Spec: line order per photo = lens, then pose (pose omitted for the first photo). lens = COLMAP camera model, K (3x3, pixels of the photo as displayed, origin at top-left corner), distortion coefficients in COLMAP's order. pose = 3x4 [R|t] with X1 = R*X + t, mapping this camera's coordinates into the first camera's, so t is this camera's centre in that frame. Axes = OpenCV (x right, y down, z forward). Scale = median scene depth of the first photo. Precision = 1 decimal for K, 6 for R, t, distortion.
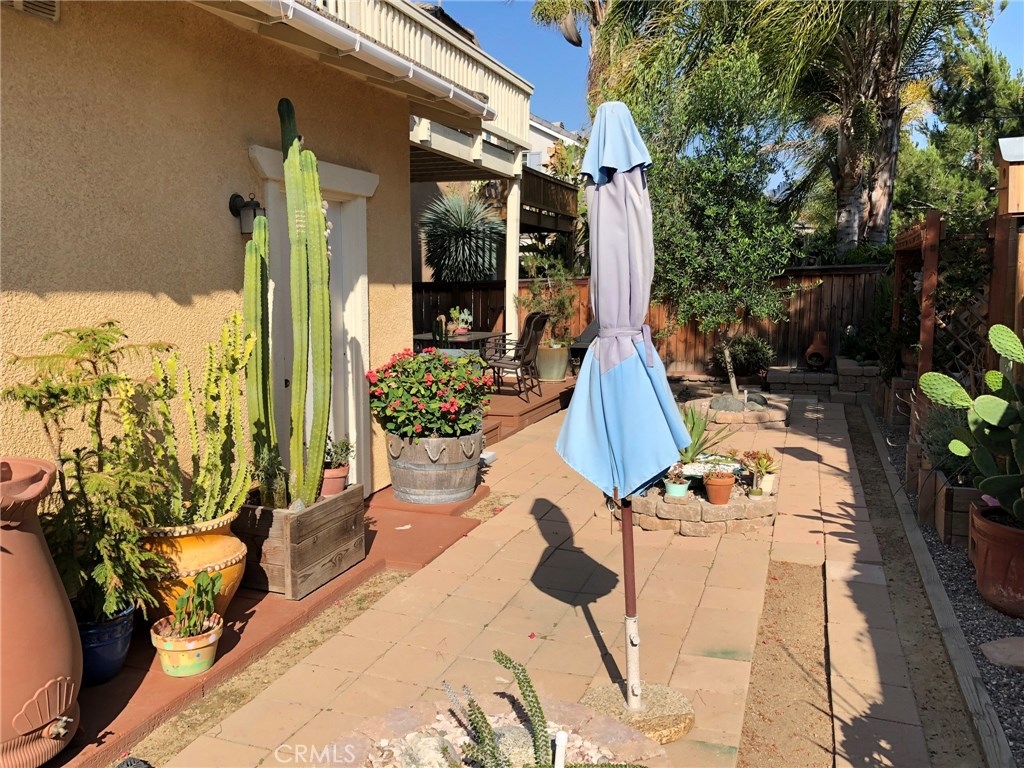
lens RADIAL K [[845.8, 0, 511.1], [0, 845.8, 383.4], [0, 0, 1]] dist [0.029737, -0.040277]
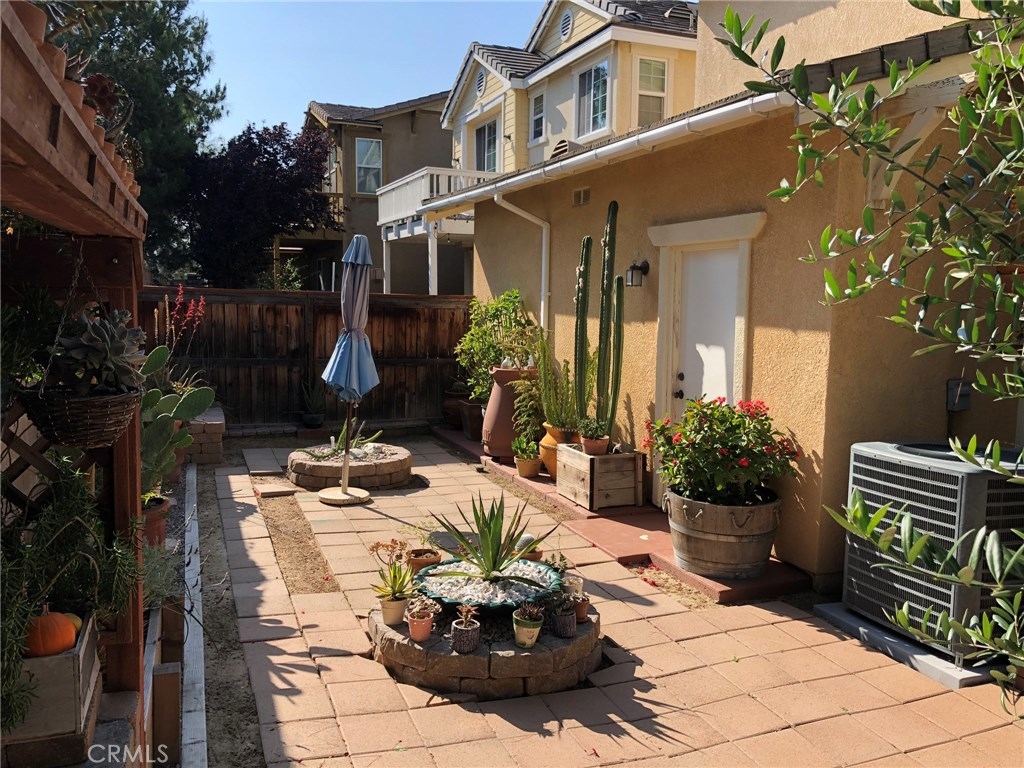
lens RADIAL K [[845.8, 0, 512.8], [0, 845.8, 384.1], [0, 0, 1]] dist [0.029737, -0.040277]
pose [[-0.761131, 0.046099, -0.646958, 0.831925], [-0.095953, 0.978492, 0.182610, -0.253171], [0.641462, 0.201067, -0.740337, 1.920932]]
